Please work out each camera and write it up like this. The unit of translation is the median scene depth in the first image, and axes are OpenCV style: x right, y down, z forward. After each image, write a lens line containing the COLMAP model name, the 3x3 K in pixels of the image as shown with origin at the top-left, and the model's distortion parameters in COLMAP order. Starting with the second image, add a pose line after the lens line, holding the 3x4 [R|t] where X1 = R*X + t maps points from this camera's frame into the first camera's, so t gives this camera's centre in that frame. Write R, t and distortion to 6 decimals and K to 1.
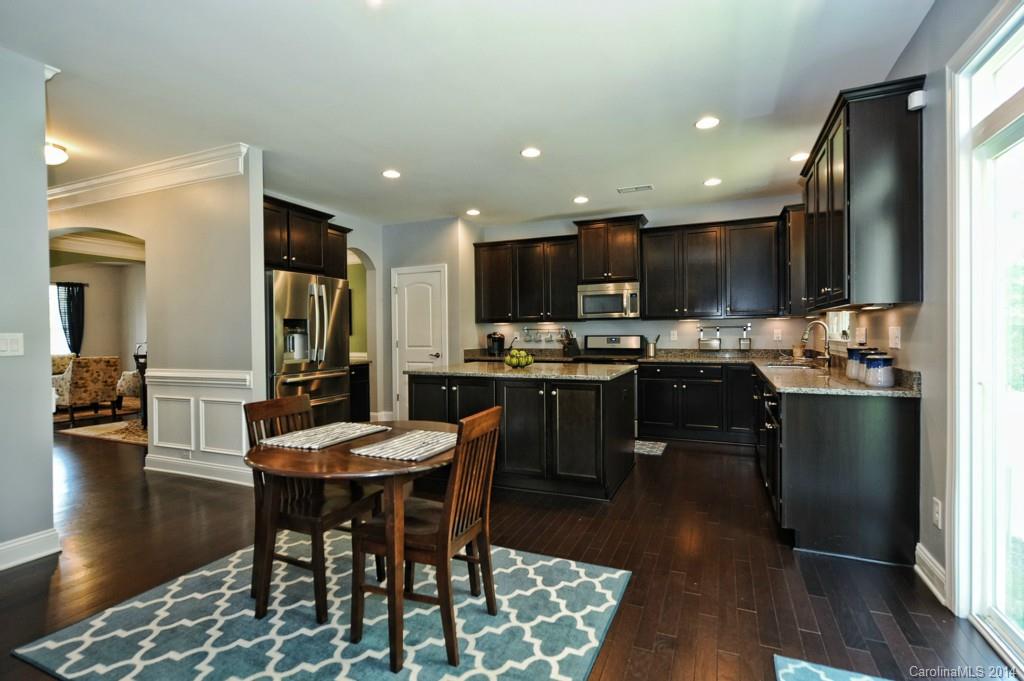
lens RADIAL K [[475.3, 0, 534.4], [0, 475.3, 338.5], [0, 0, 1]] dist [-0.001560, -0.000327]
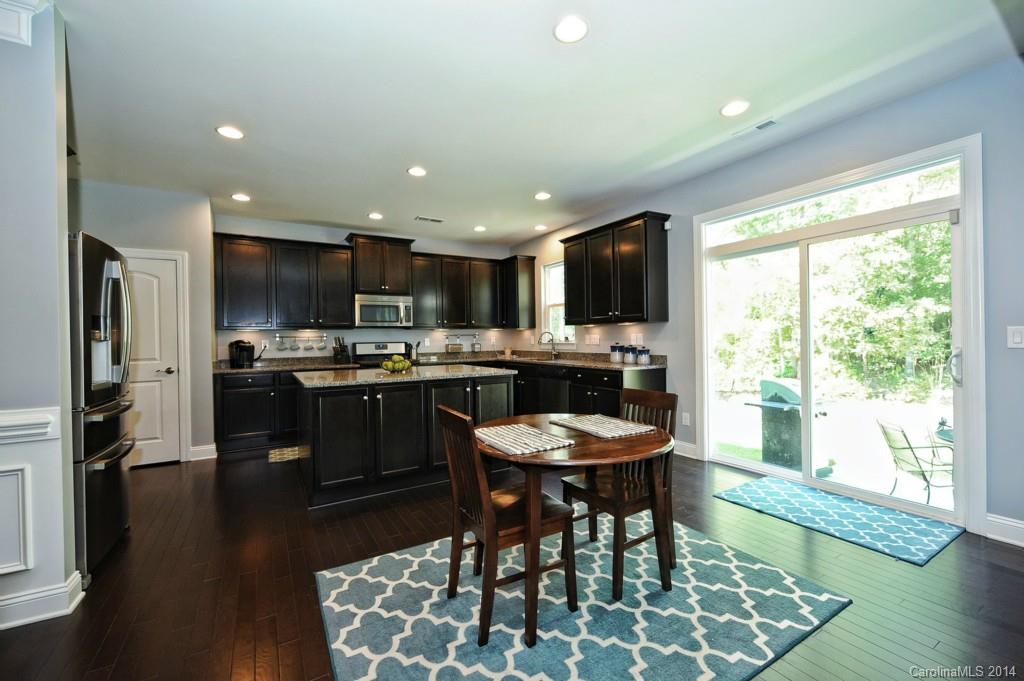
lens RADIAL K [[413.1, 0, 508.9], [0, 413.1, 338.8], [0, 0, 1]] dist [0.000050, -0.000698]
pose [[0.606101, -0.001532, 0.795386, -0.432503], [0.018651, 0.999751, -0.012287, 0.002732], [-0.795169, 0.022282, 0.605978, 0.186867]]
